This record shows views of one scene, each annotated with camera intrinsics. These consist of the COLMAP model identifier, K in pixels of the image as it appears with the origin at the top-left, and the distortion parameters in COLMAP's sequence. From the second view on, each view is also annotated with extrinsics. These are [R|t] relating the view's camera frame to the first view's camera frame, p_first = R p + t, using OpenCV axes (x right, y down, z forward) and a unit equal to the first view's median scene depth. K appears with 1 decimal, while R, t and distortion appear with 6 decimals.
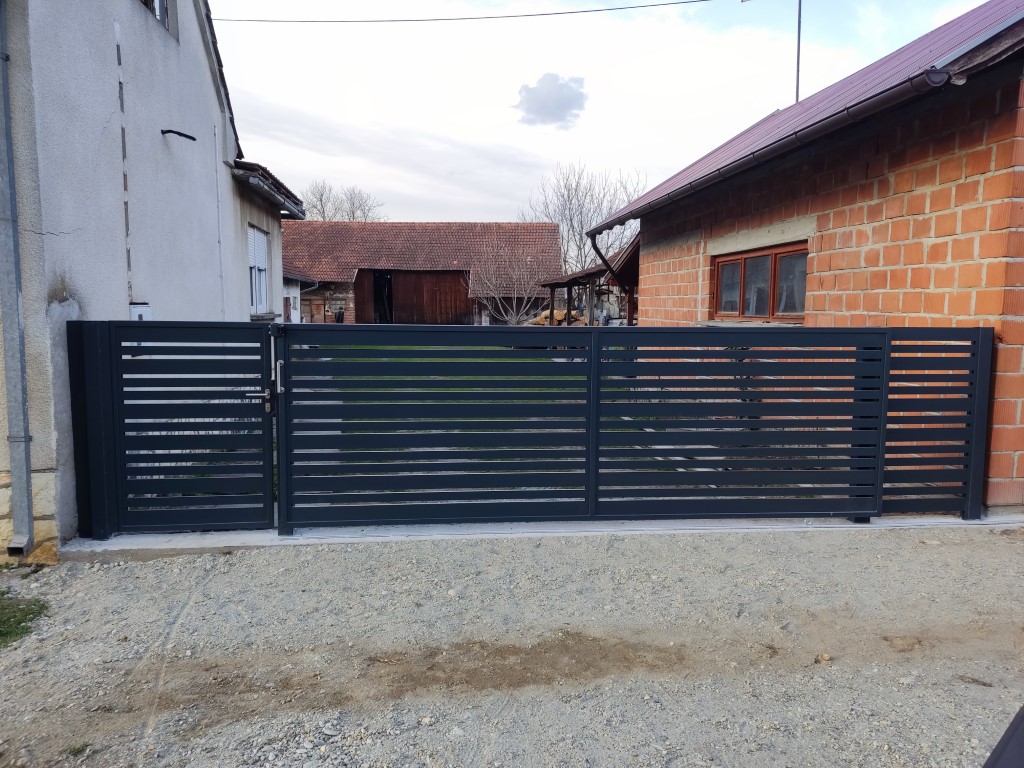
lens RADIAL K [[764.0, 0, 512.0], [0, 764.0, 384.0], [0, 0, 1]] dist [0.091101, -0.128112]
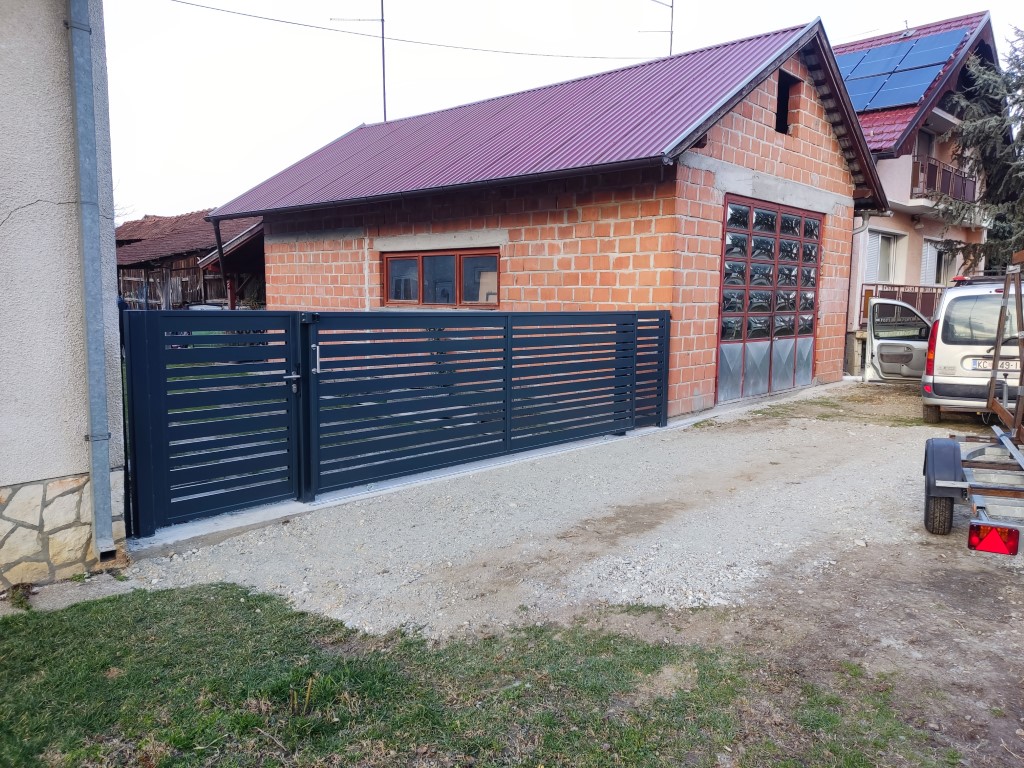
lens RADIAL K [[764.0, 0, 512.0], [0, 764.0, 384.0], [0, 0, 1]] dist [0.091101, -0.128112]
pose [[0.756930, -0.071918, 0.649526, -0.673585], [0.060557, 0.997368, 0.039863, -0.000560], [-0.650684, 0.009160, 0.759293, -0.031179]]
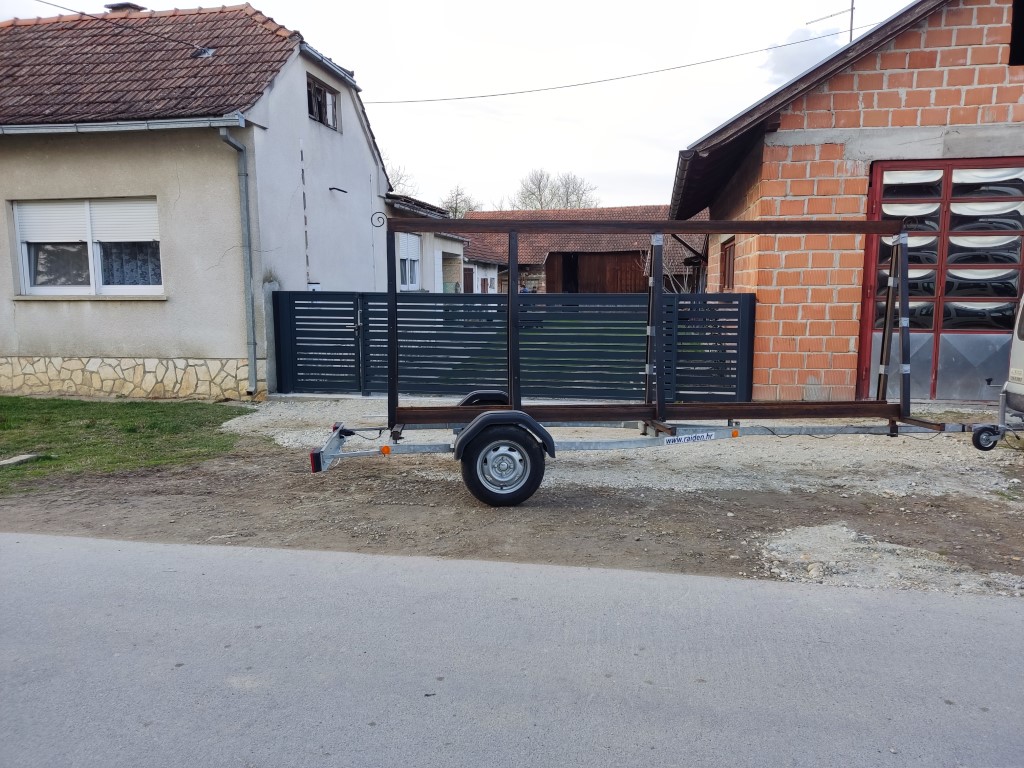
lens RADIAL K [[750.7, 0, 512.0], [0, 750.7, 384.0], [0, 0, 1]] dist [0.096819, -0.114384]
pose [[0.957324, 0.030582, -0.287394, 0.564167], [-0.022099, 0.999220, 0.032715, 0.077325], [0.288170, -0.024967, 0.957254, -0.693179]]
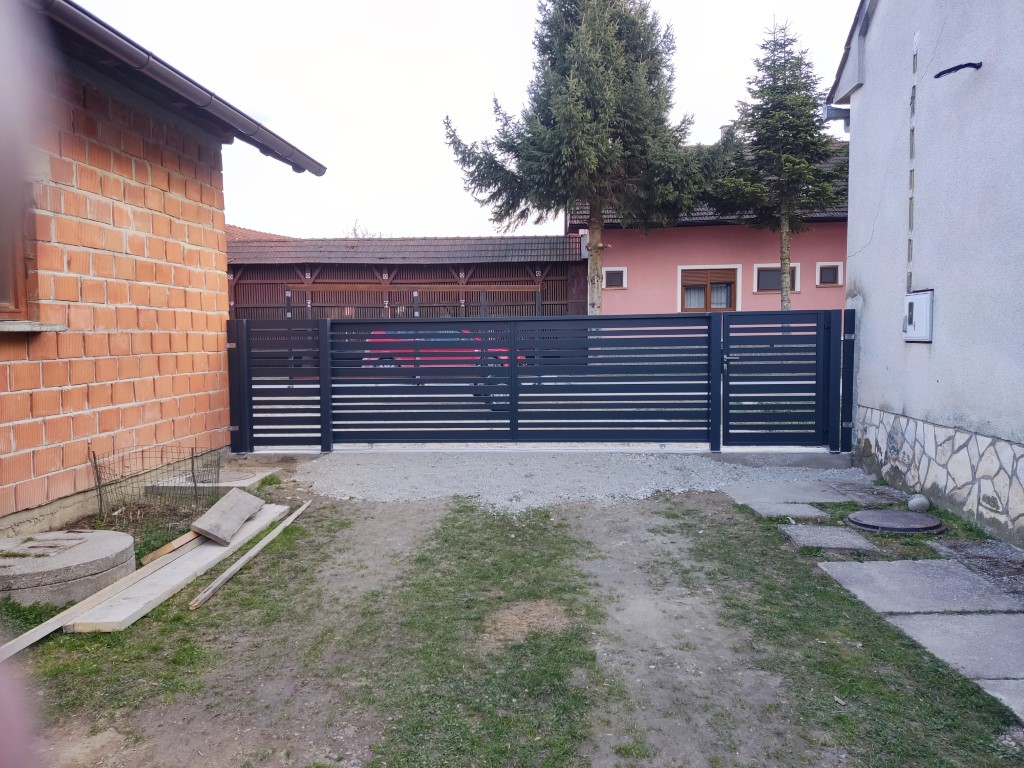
lens RADIAL K [[764.0, 0, 512.0], [0, 764.0, 384.0], [0, 0, 1]] dist [0.091101, -0.128112]
pose [[-0.982139, -0.007514, 0.188007, -0.157921], [0.024723, 0.985386, 0.168535, -0.174092], [-0.186526, 0.170173, -0.967600, 2.177244]]
